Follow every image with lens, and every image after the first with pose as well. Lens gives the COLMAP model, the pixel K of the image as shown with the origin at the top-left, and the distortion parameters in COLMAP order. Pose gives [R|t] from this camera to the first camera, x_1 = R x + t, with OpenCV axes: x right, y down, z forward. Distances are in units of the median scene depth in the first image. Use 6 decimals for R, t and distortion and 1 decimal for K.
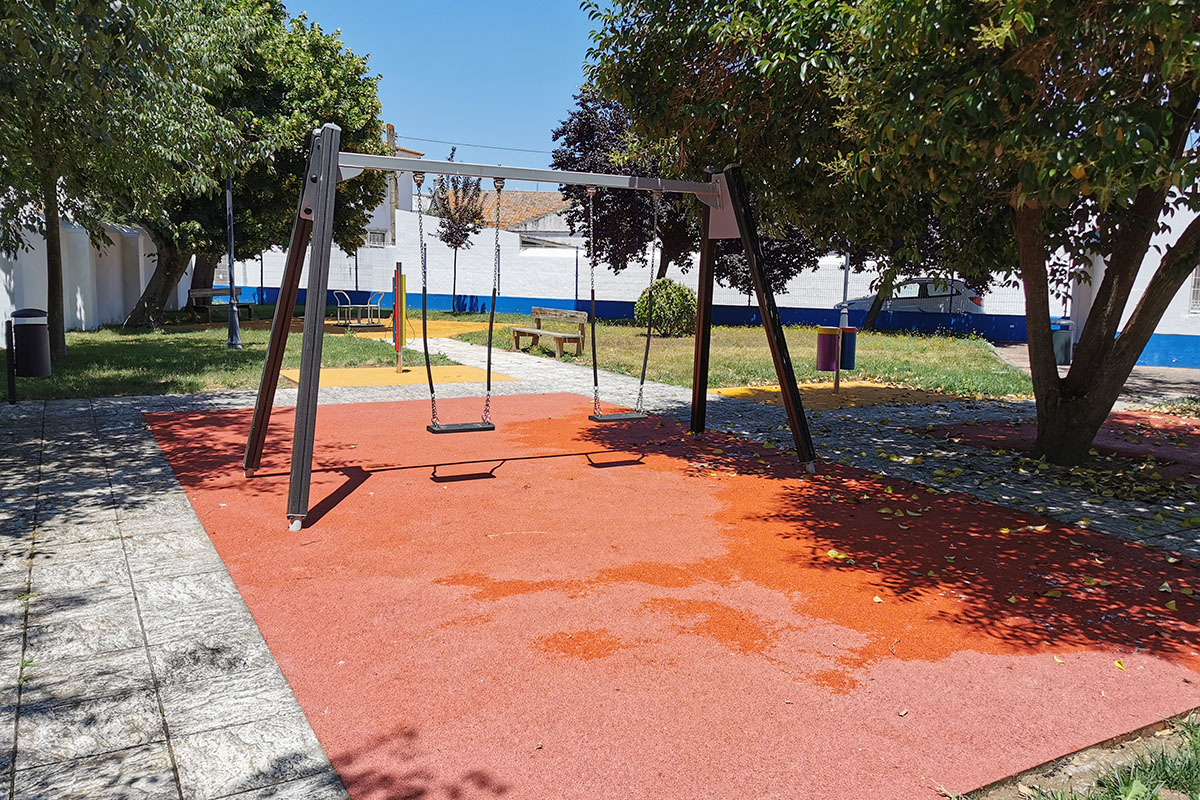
lens RADIAL K [[917.7, 0, 600.0], [0, 917.7, 400.0], [0, 0, 1]] dist [0.024842, 0.005090]
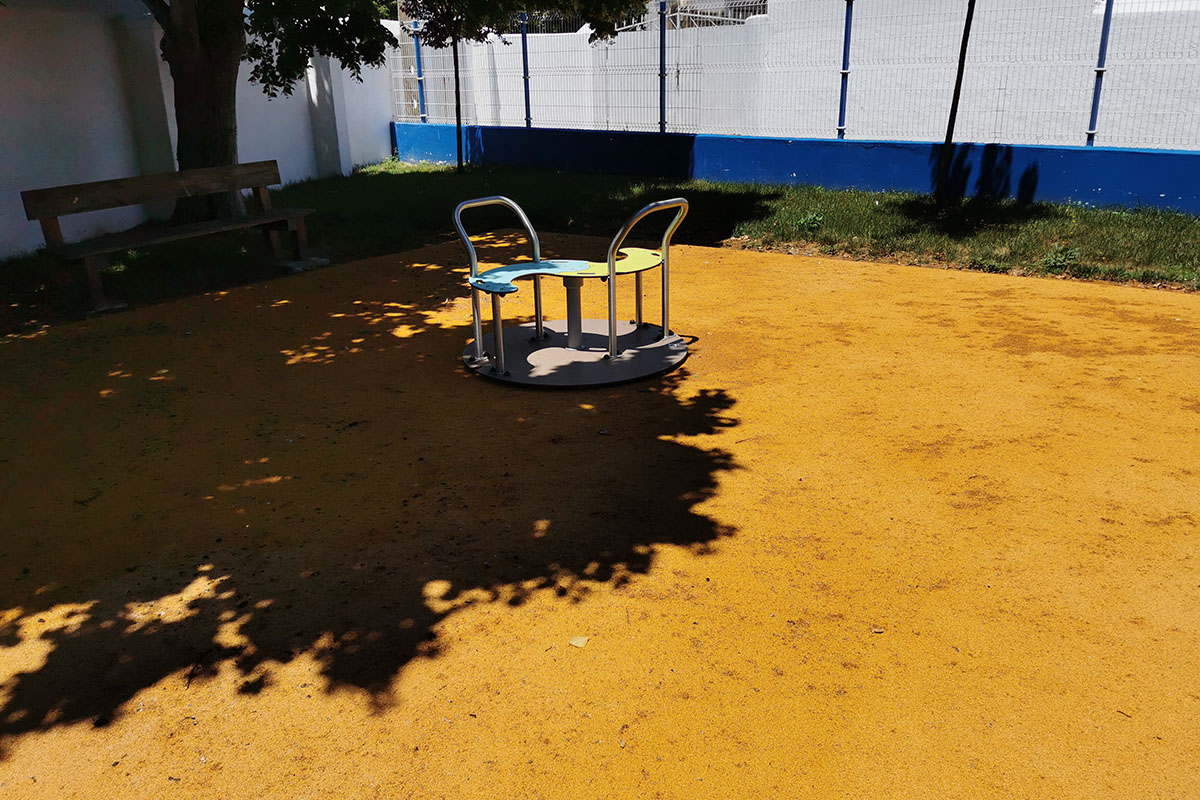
lens RADIAL K [[917.7, 0, 600.0], [0, 917.7, 400.0], [0, 0, 1]] dist [0.024842, 0.005090]
pose [[0.923930, 0.077763, -0.374574, -0.149918], [0.002009, 0.978123, 0.208017, -0.102684], [0.382556, -0.192946, 0.903561, 0.697260]]
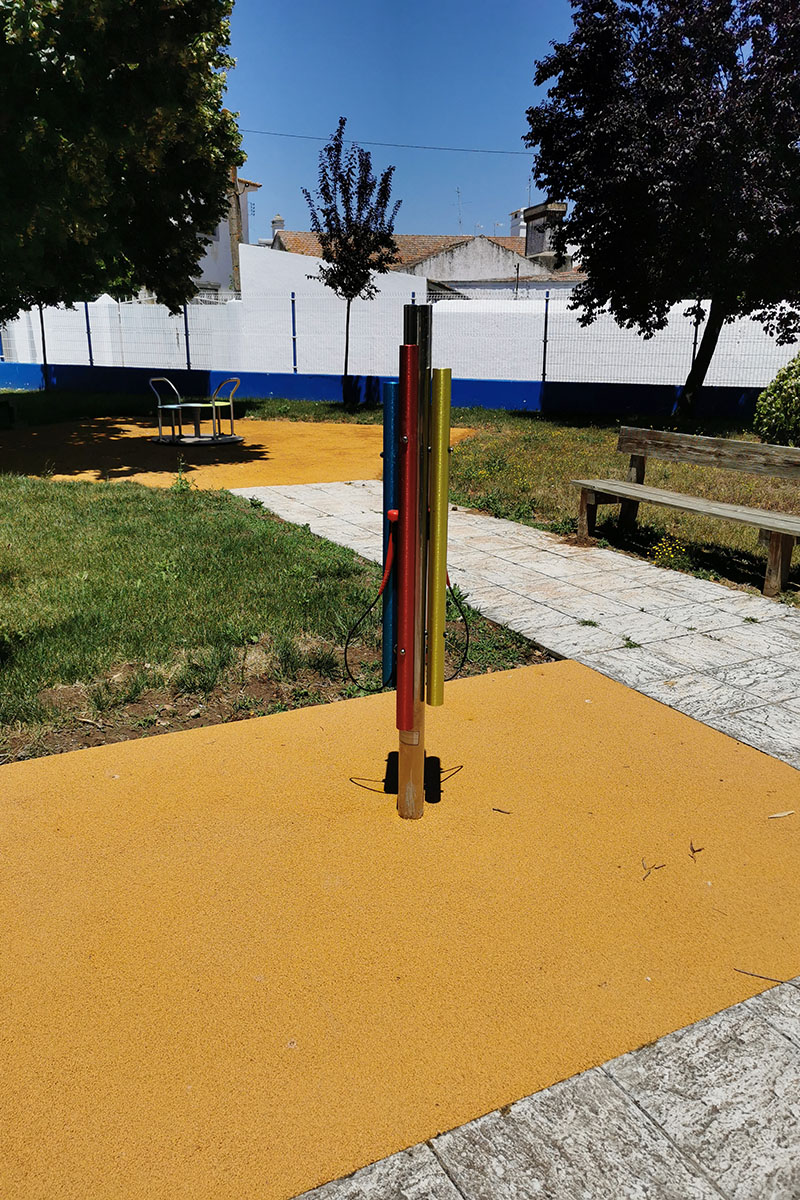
lens RADIAL K [[917.7, 0, 400.0], [0, 917.7, 600.0], [0, 0, 1]] dist [0.024842, 0.005090]
pose [[0.999246, -0.006841, -0.038214, -0.103559], [0.012238, 0.989670, 0.142844, -0.055984], [0.036842, -0.143204, 0.989007, 0.383342]]
